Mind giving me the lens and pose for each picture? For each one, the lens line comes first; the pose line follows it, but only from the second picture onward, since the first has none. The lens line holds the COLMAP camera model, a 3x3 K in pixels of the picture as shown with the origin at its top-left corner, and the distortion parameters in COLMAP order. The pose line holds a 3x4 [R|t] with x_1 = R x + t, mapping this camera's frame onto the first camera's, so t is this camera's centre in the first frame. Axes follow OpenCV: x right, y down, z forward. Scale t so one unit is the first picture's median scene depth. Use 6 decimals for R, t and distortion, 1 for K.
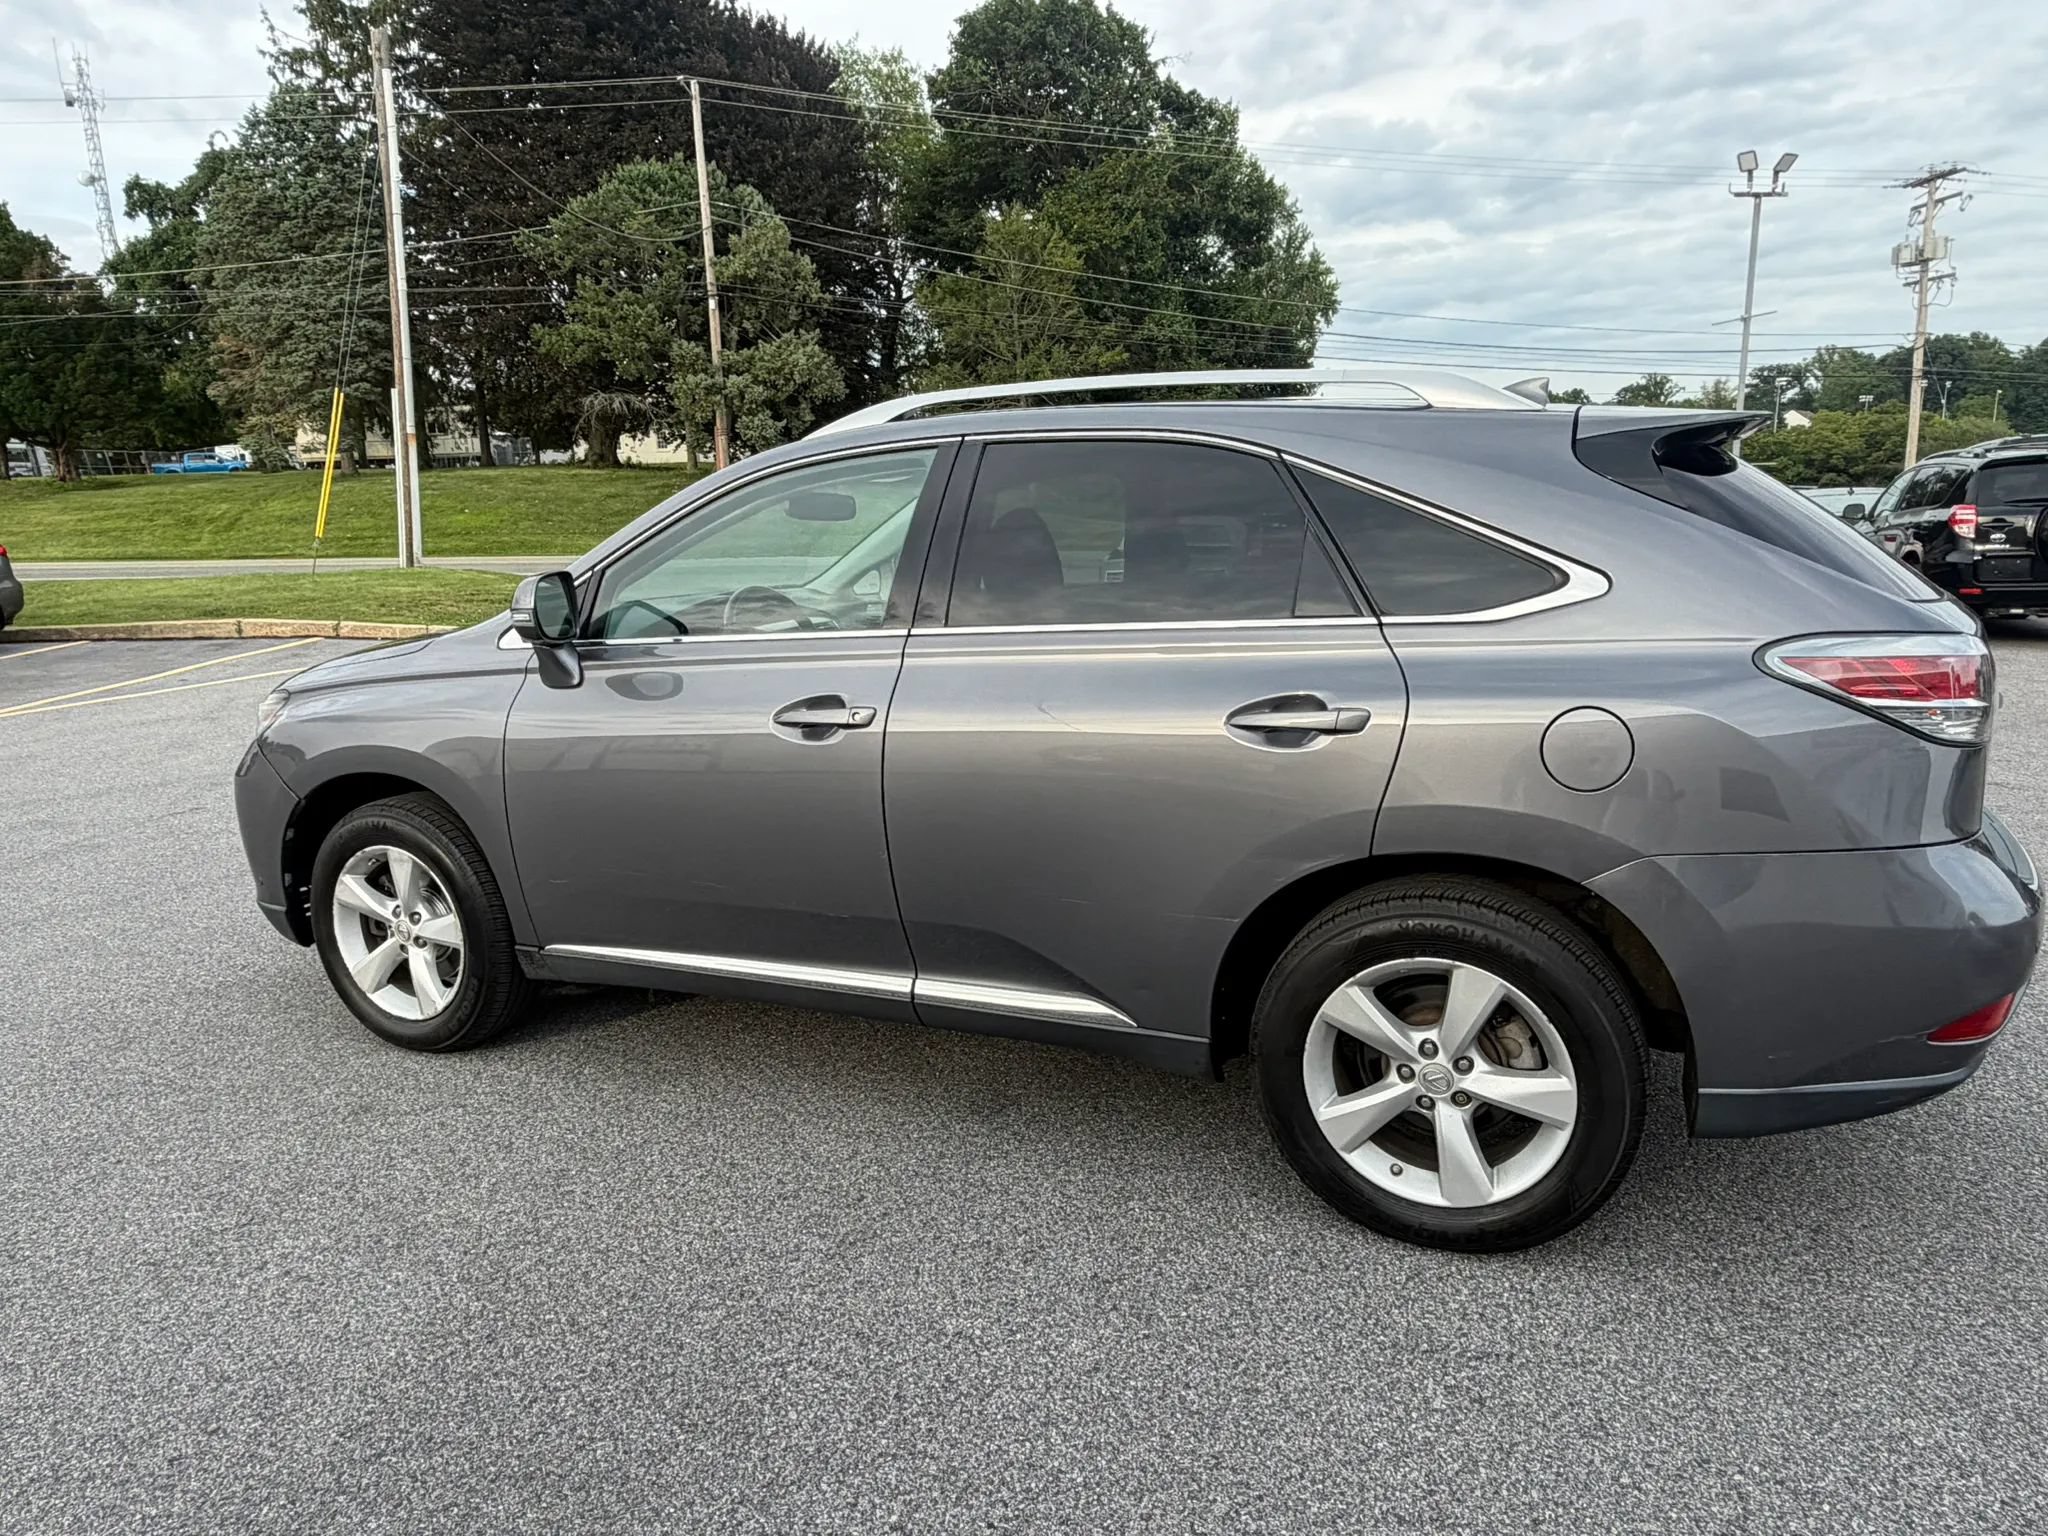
lens RADIAL K [[1339.8, 0, 1010.5], [0, 1339.8, 779.5], [0, 0, 1]] dist [0.000908, 0.001066]
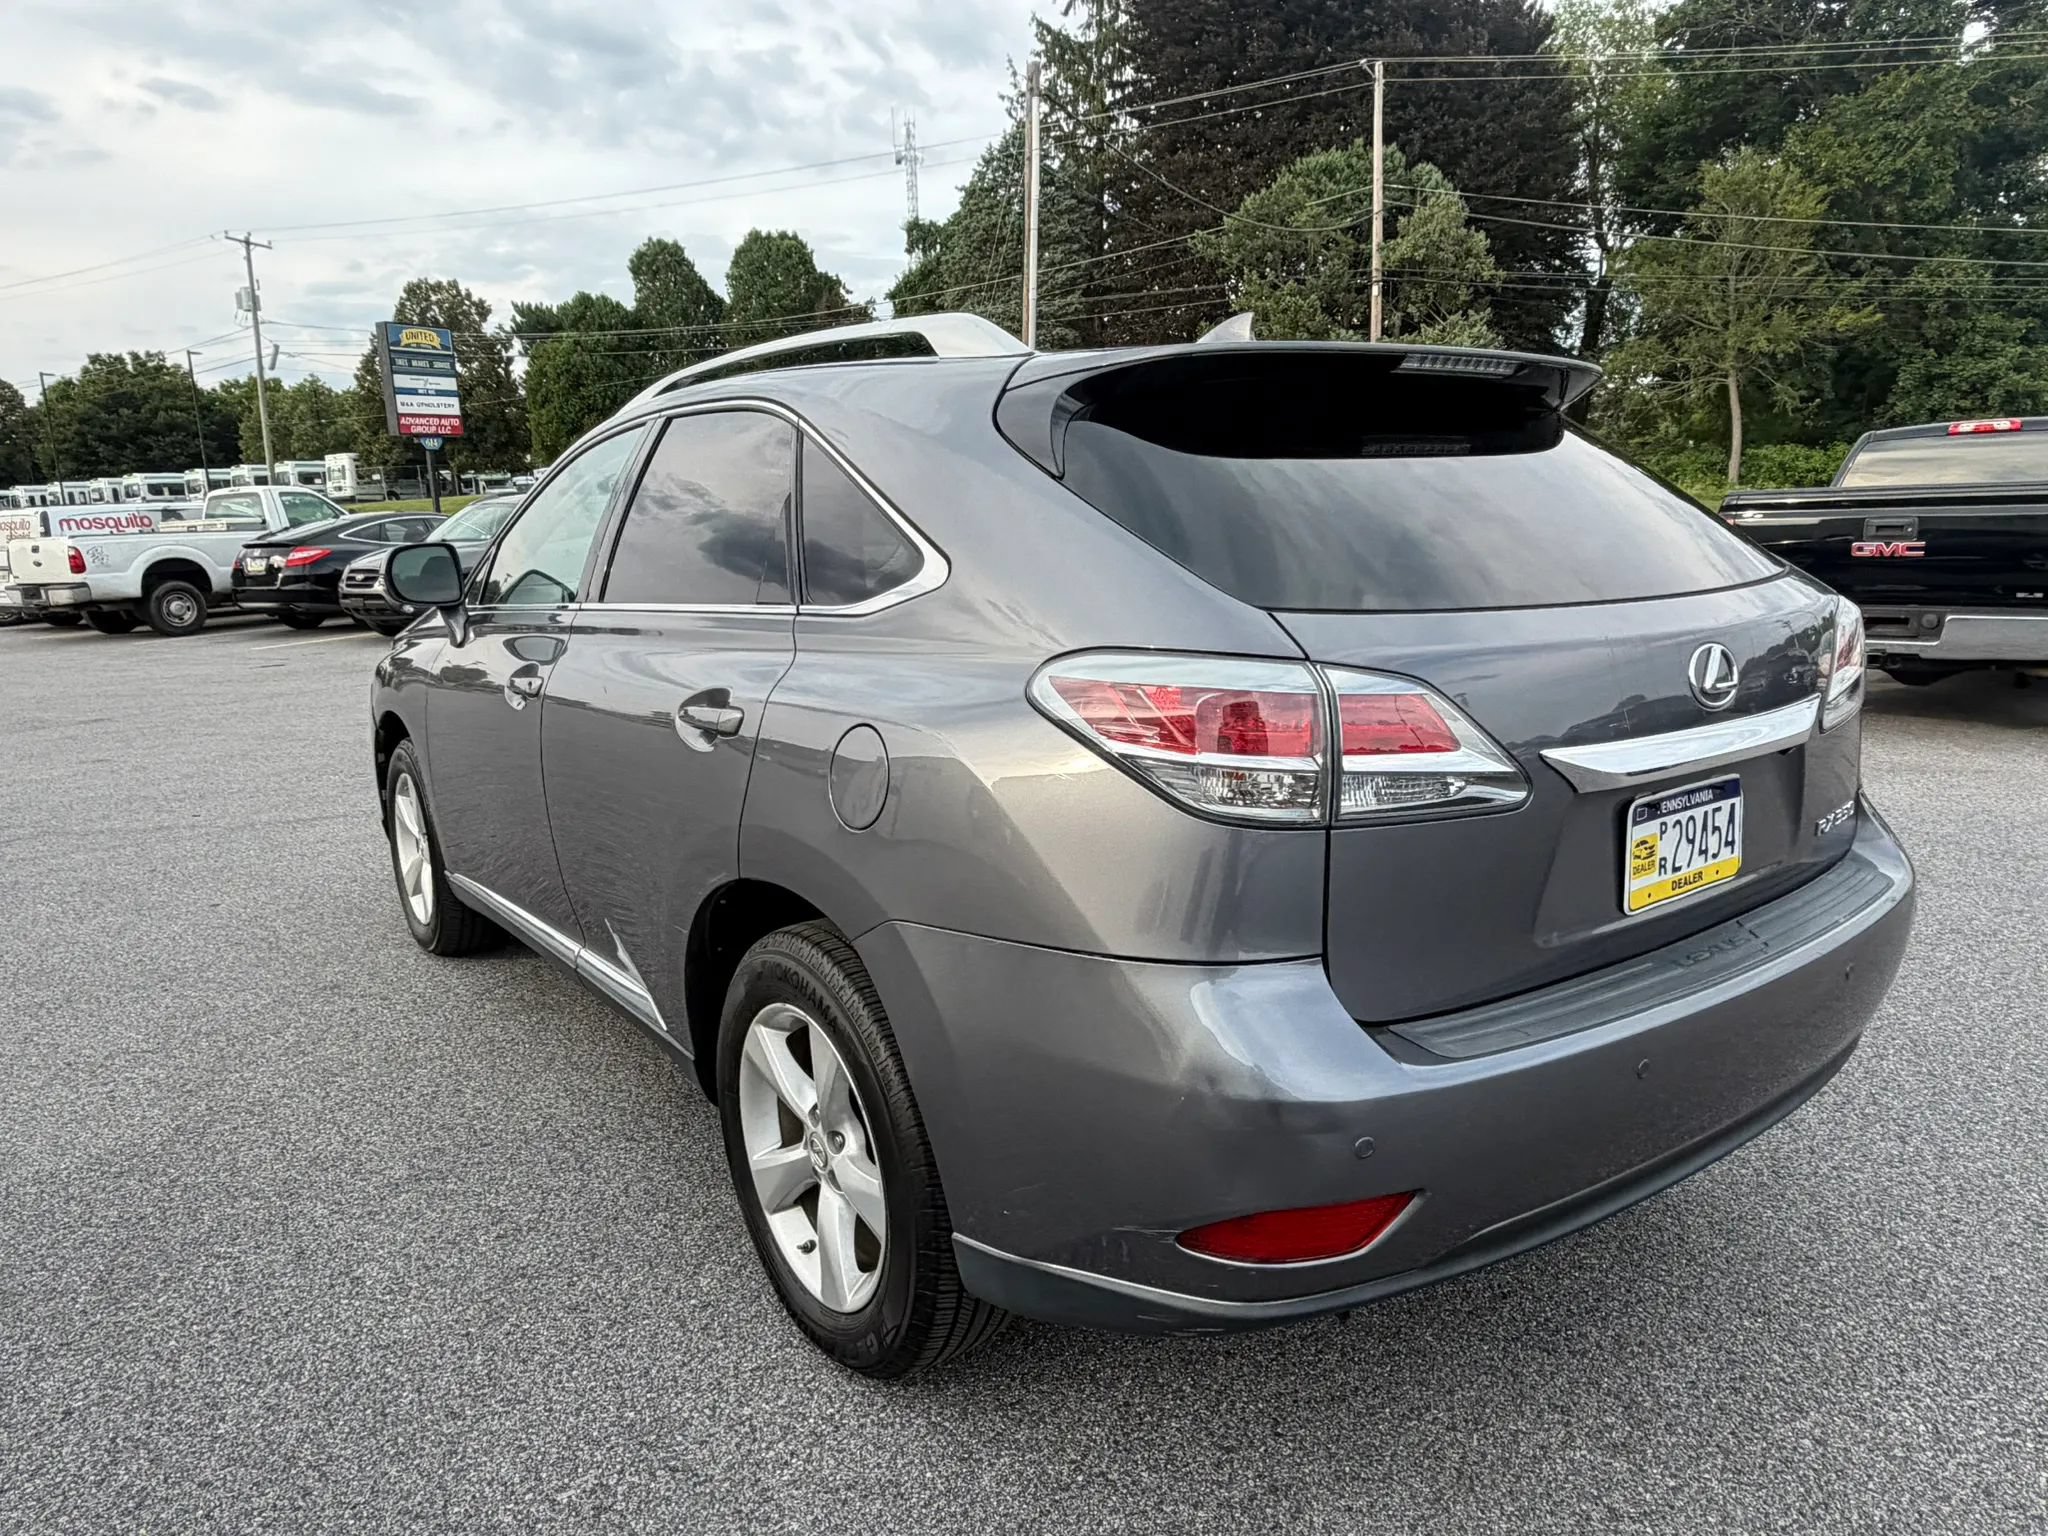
lens RADIAL K [[1339.8, 0, 1001.5], [0, 1339.8, 782.8], [0, 0, 1]] dist [0.000908, 0.001066]
pose [[0.870384, 0.103488, -0.481375, 0.047989], [-0.099693, 0.994453, 0.033534, -0.002939], [0.482175, 0.018802, 0.875873, 0.018243]]
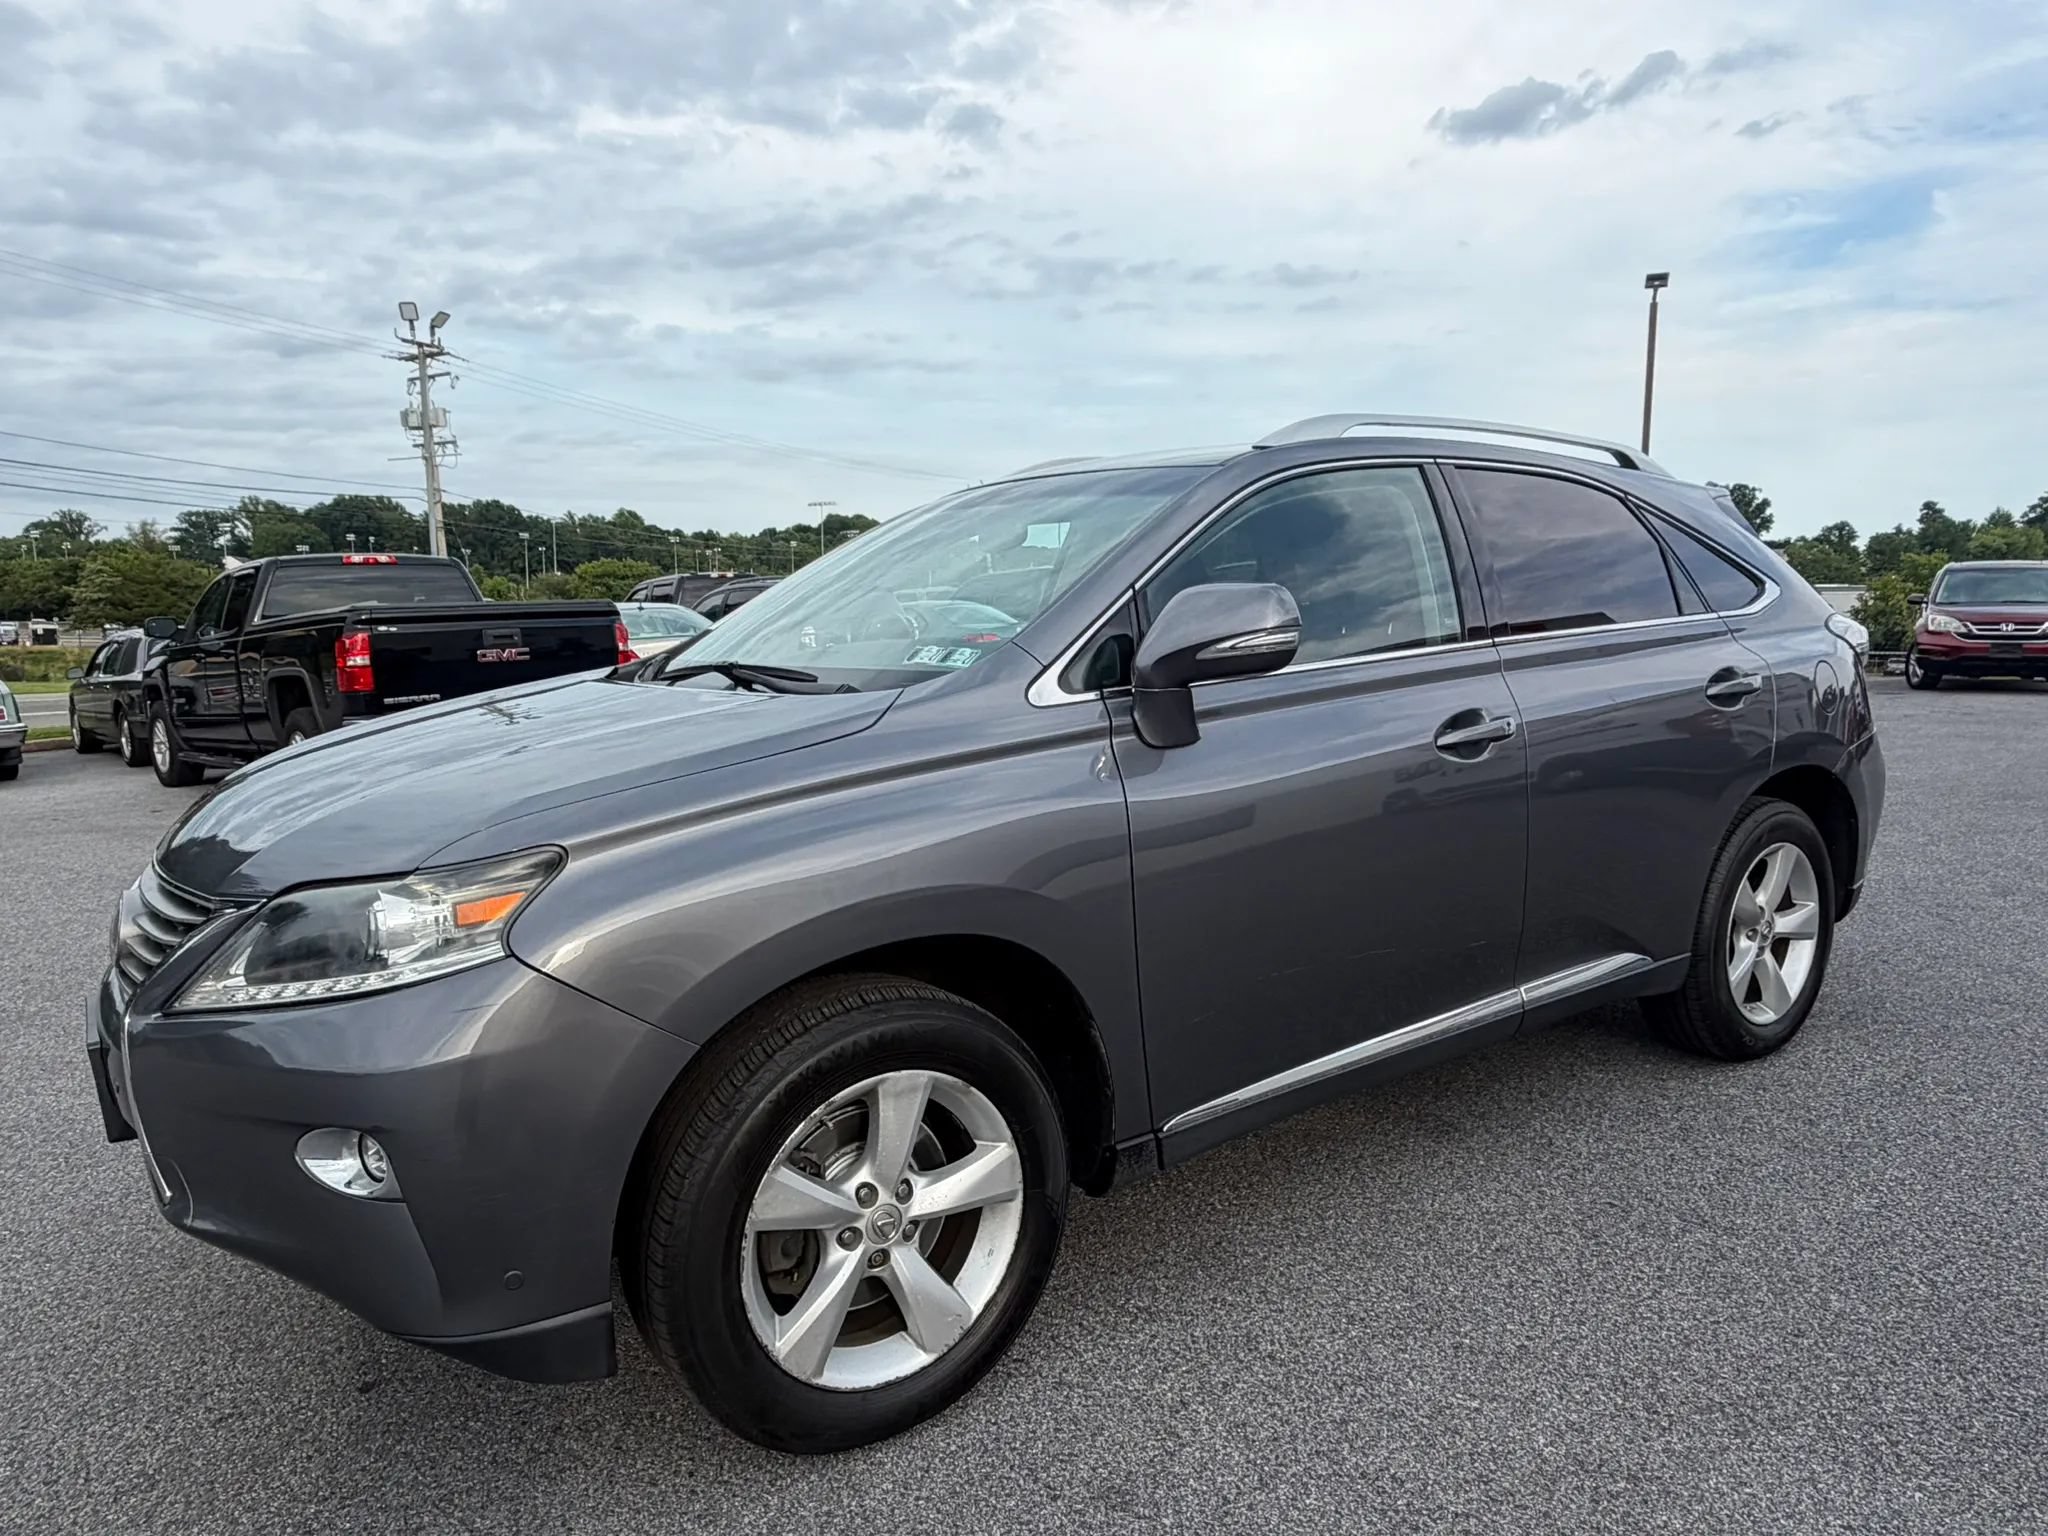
lens RADIAL K [[1339.8, 0, 1022.5], [0, 1339.8, 773.4], [0, 0, 1]] dist [0.000908, 0.001066]
pose [[0.497607, -0.094065, 0.862287, -0.077329], [0.187481, 0.982268, -0.001038, -0.005340], [-0.846899, 0.162179, 0.506419, 0.054847]]
